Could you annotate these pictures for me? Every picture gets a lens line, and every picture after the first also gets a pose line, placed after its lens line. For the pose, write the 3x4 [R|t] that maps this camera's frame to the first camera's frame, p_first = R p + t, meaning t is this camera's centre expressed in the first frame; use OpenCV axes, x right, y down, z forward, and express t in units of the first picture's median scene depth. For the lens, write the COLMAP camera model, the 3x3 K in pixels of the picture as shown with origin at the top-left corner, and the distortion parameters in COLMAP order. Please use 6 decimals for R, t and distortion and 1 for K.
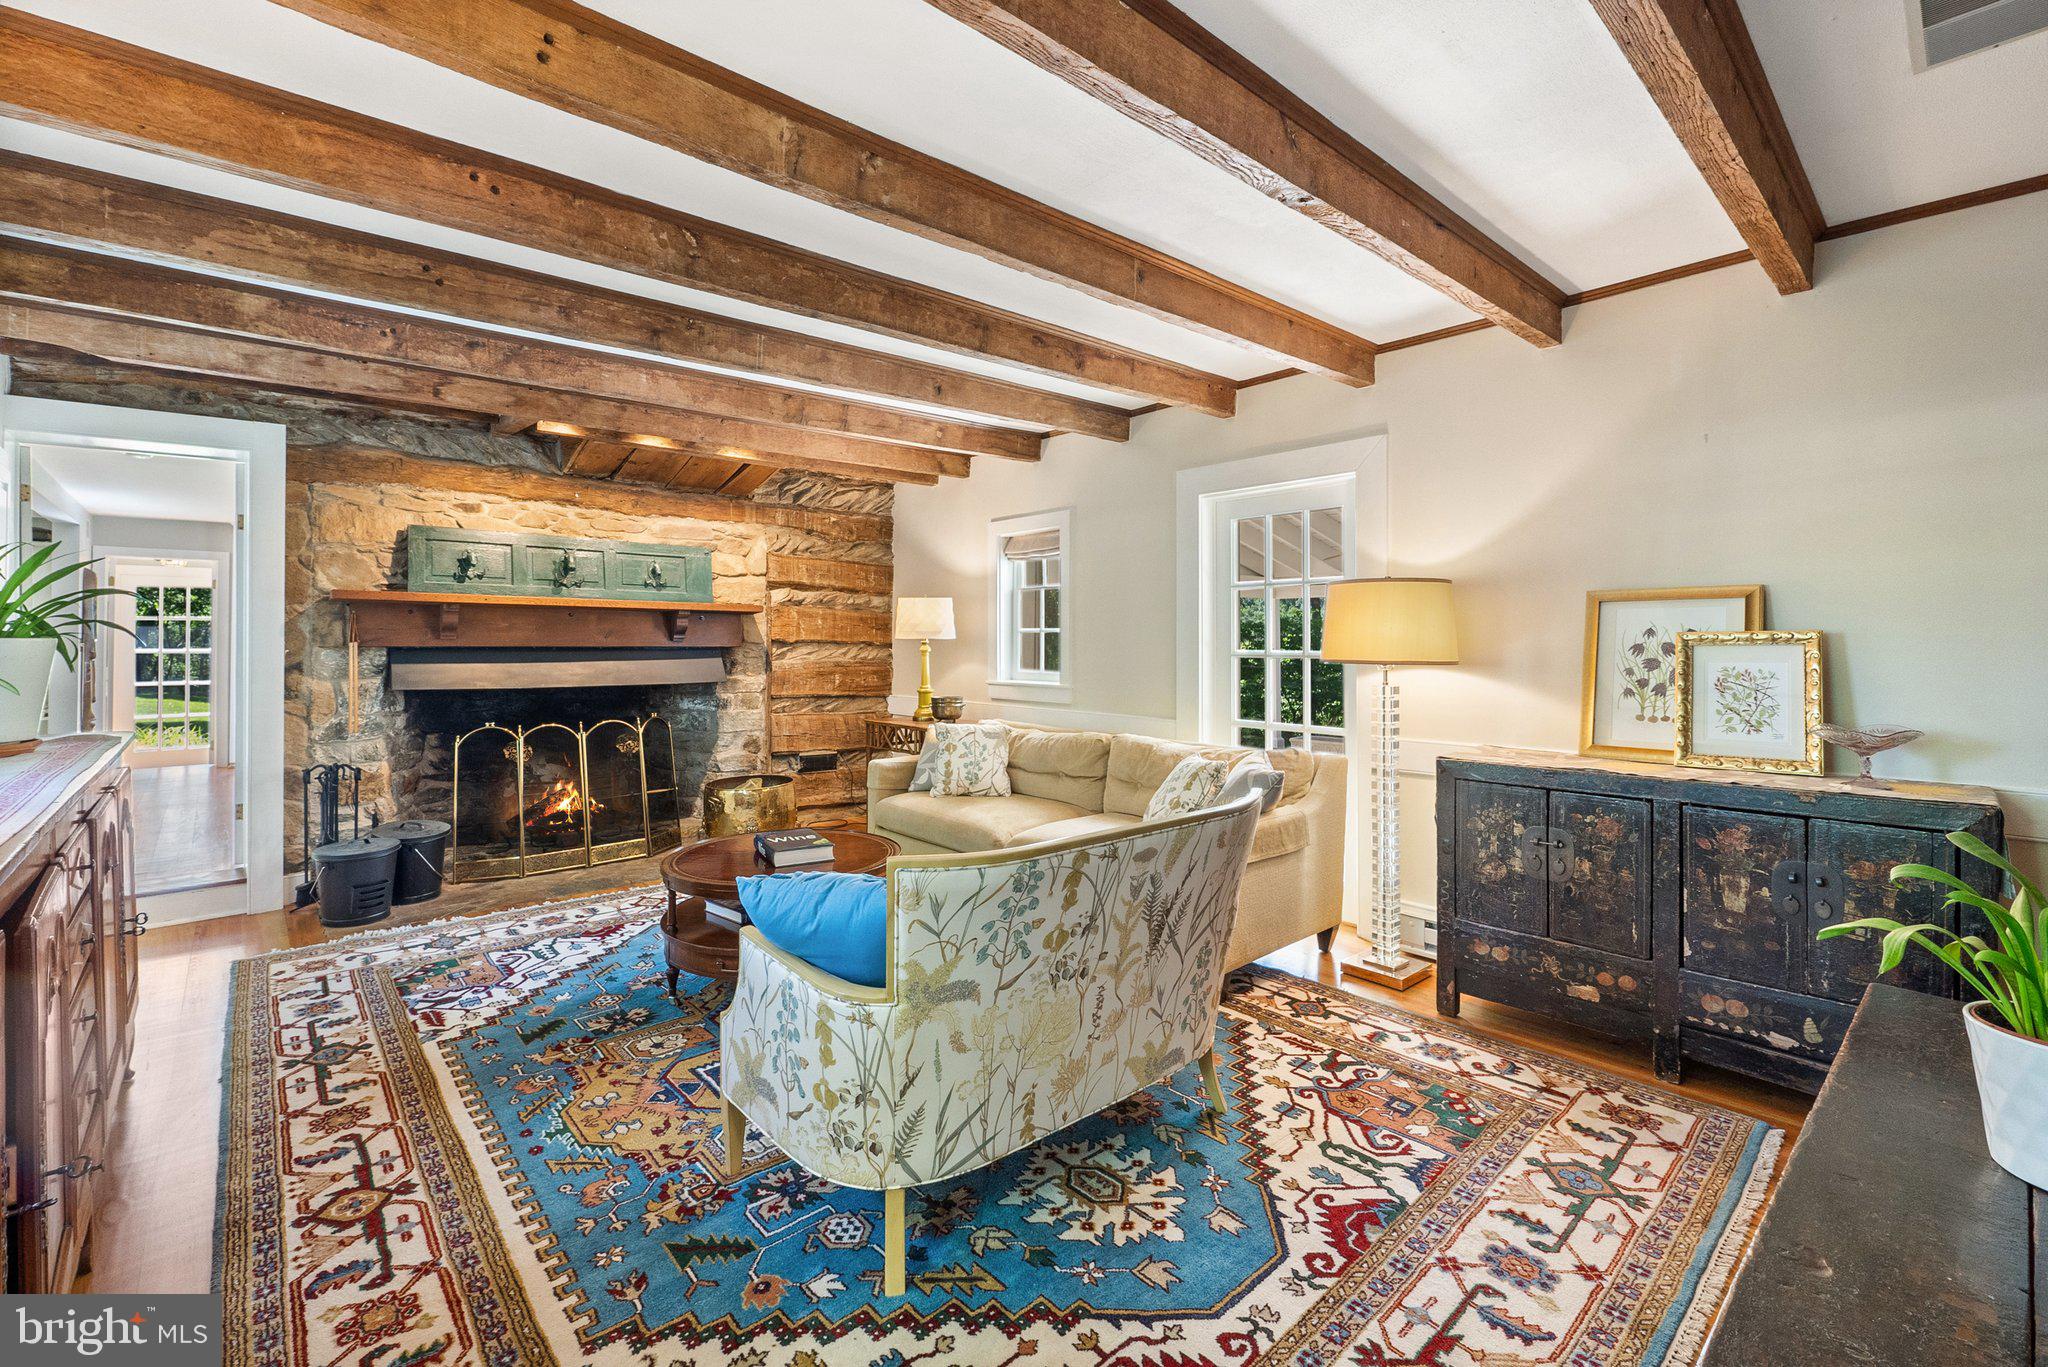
lens RADIAL K [[876.5, 0, 998.7], [0, 876.5, 632.8], [0, 0, 1]] dist [-0.008423, 0.000052]
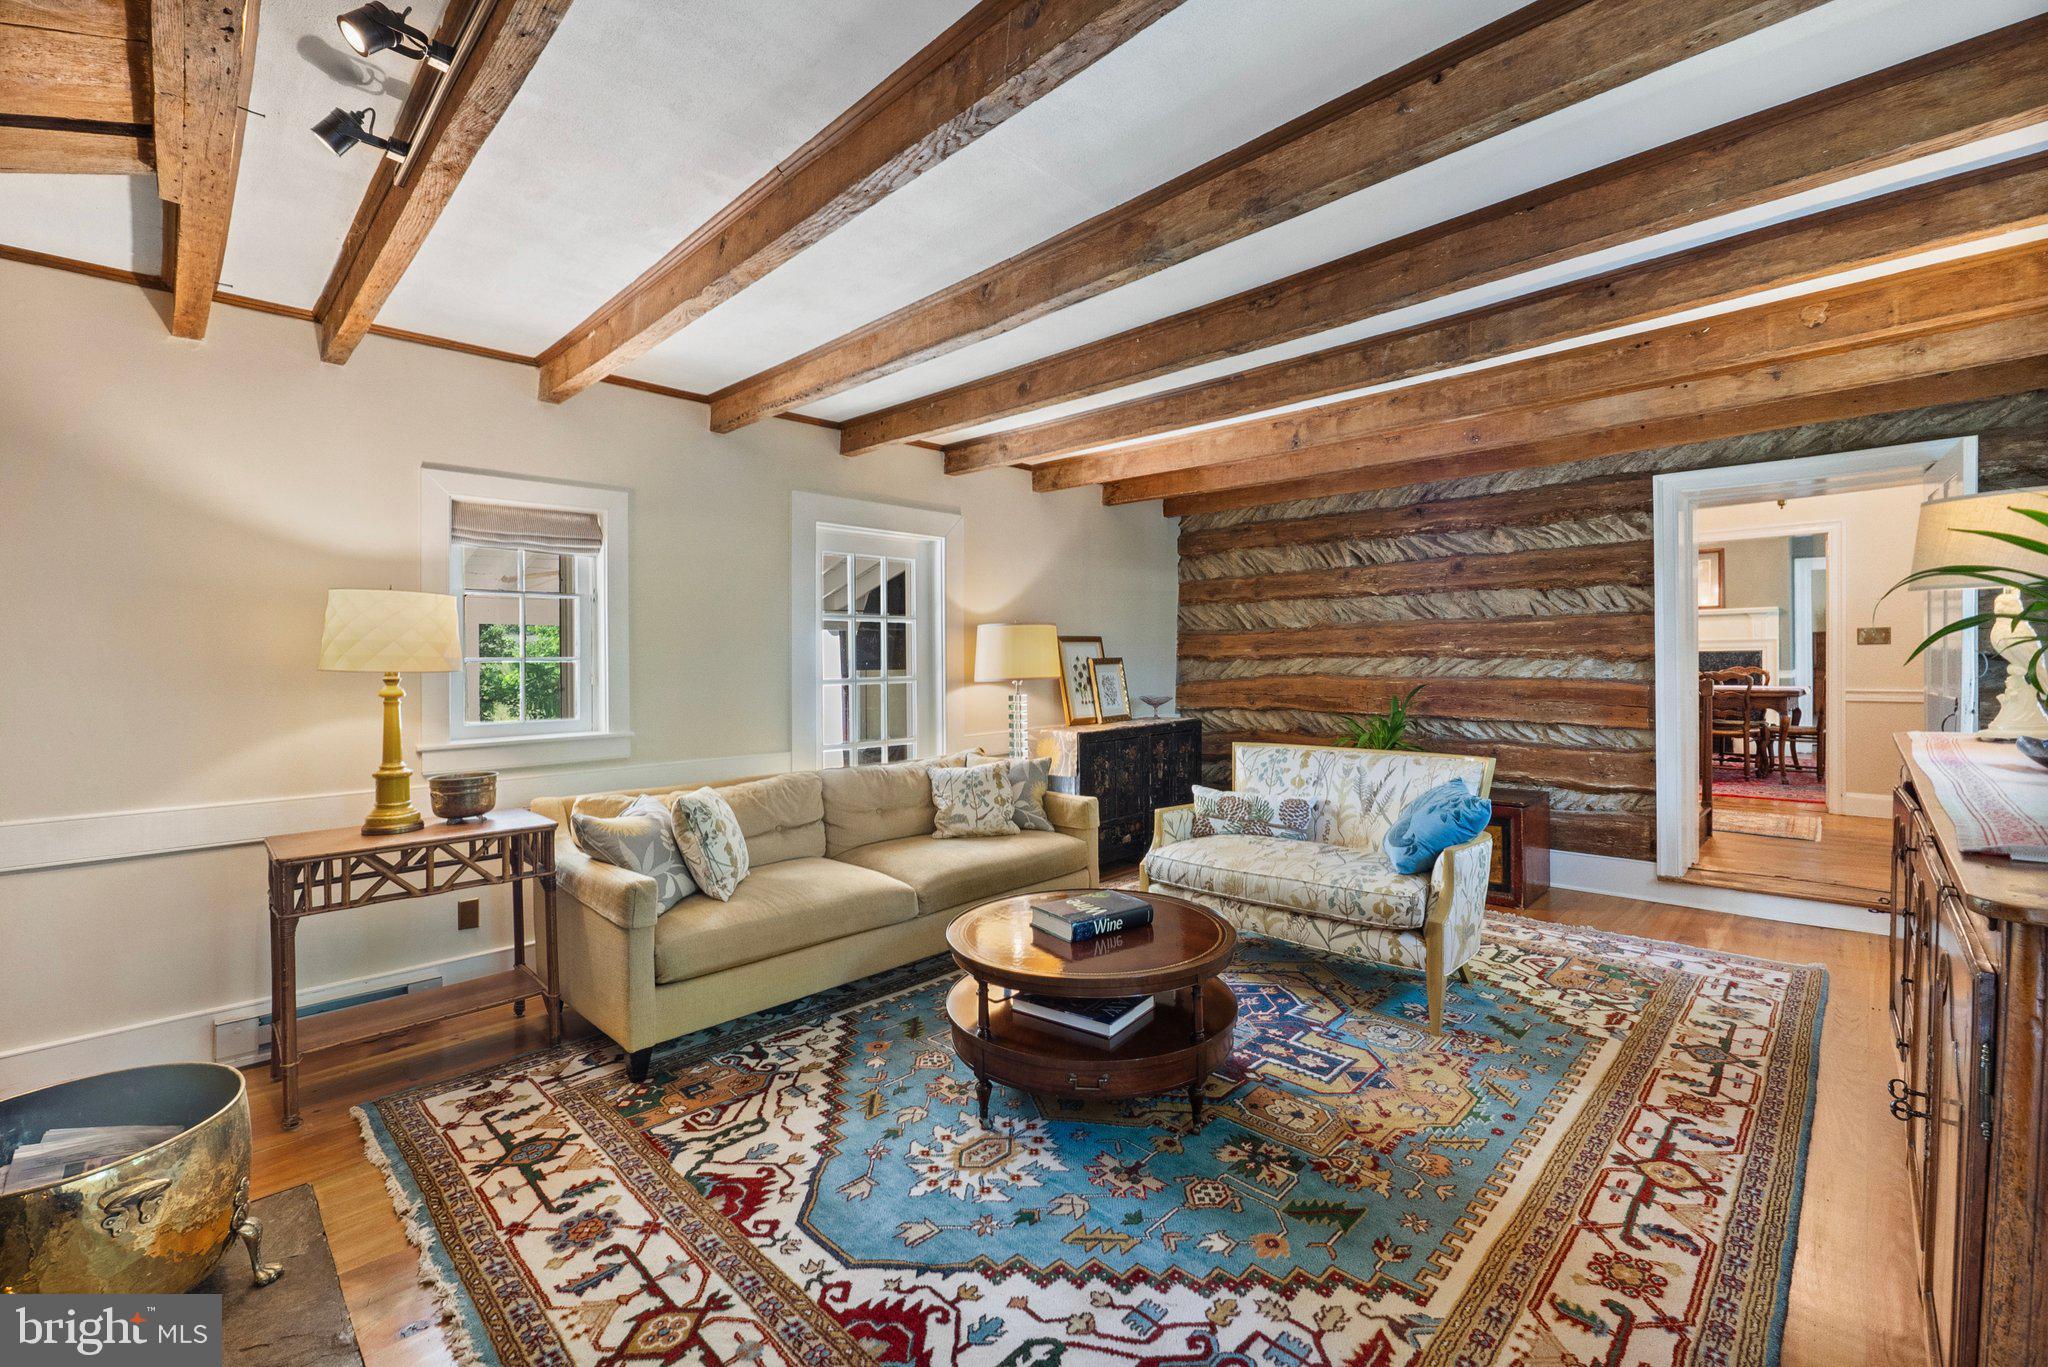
lens RADIAL K [[879.9, 0, 1024.1], [0, 879.9, 663.2], [0, 0, 1]] dist [-0.008315, -0.000153]
pose [[-0.087853, 0.001591, 0.996132, -0.801286], [0.008770, 0.999961, -0.000823, 0.007151], [-0.996095, 0.008664, -0.087864, 0.863069]]
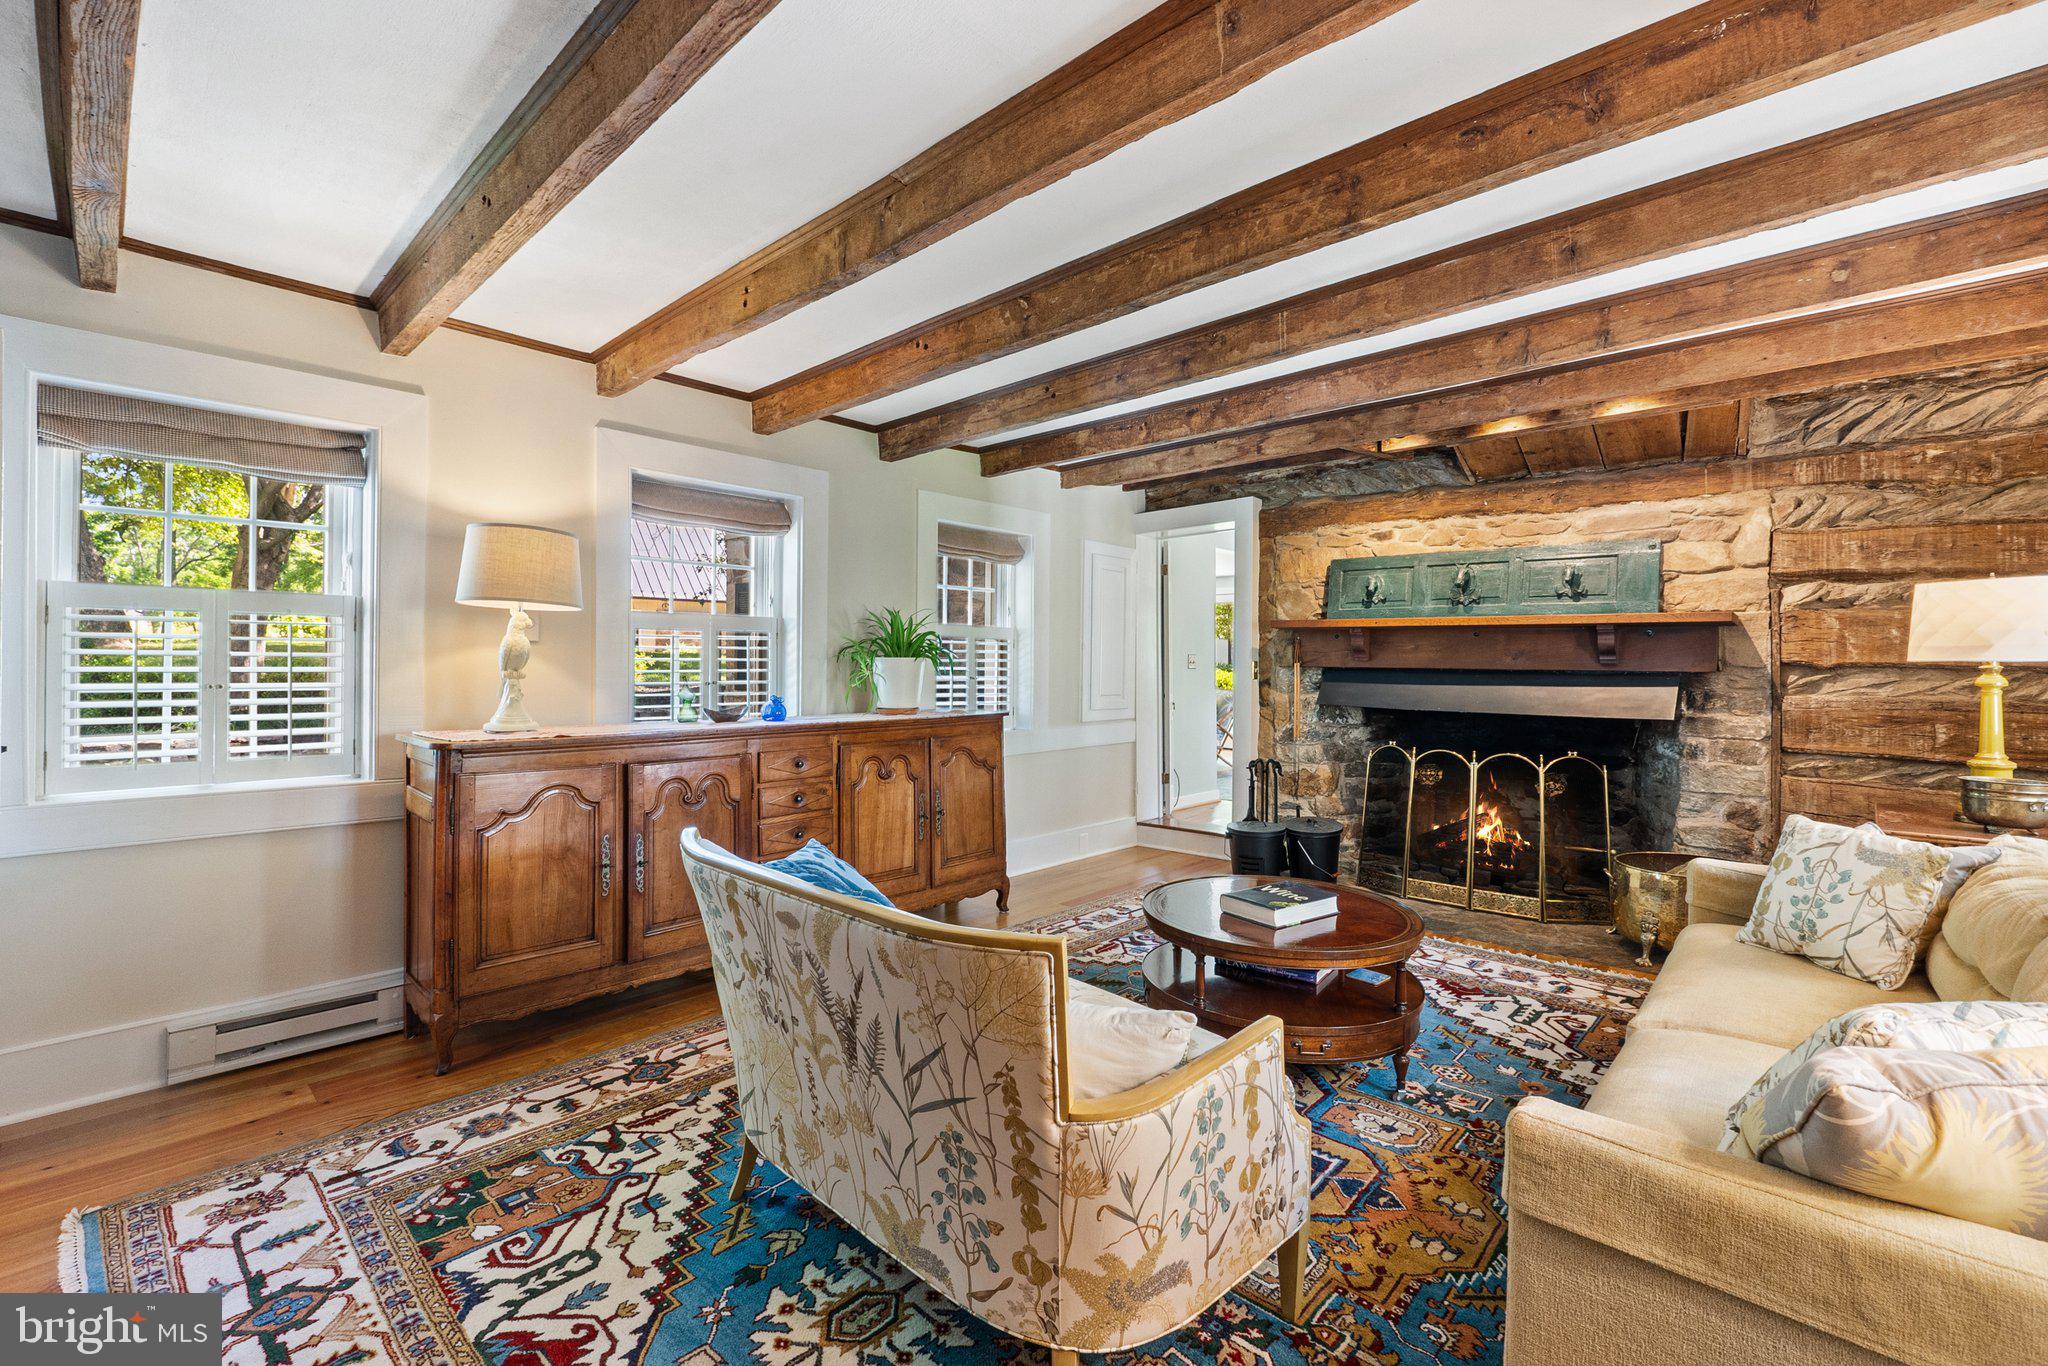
lens RADIAL K [[879.9, 0, 1024.1], [0, 879.9, 662.7], [0, 0, 1]] dist [-0.008315, -0.000153]
pose [[0.115149, 0.003236, -0.993343, 0.447413], [0.003199, 0.999988, 0.003628, 0.005276], [0.993343, -0.003595, 0.115137, 0.498990]]
